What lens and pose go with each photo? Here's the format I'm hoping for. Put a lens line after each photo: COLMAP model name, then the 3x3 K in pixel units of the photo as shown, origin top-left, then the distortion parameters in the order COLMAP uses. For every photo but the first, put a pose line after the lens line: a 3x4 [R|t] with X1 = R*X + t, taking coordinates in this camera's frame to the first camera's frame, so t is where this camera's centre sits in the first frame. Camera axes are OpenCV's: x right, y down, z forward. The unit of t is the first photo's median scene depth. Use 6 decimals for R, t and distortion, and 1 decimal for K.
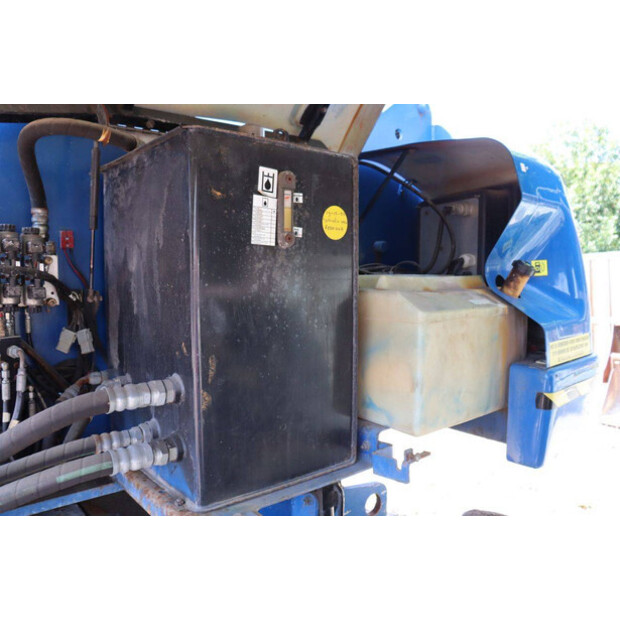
lens RADIAL K [[515.8, 0, 310.0], [0, 515.8, 310.0], [0, 0, 1]] dist [-0.173899, 0.159107]
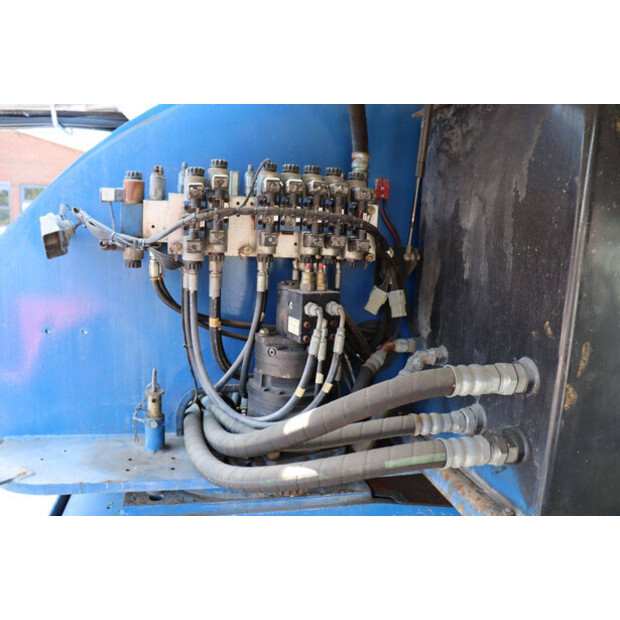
lens RADIAL K [[515.8, 0, 310.0], [0, 515.8, 310.0], [0, 0, 1]] dist [-0.173899, 0.159107]
pose [[0.896390, 0.112594, -0.428729, -0.226114], [-0.083734, 0.992800, 0.085660, 0.009583], [0.435286, -0.040886, 0.899363, 0.127628]]
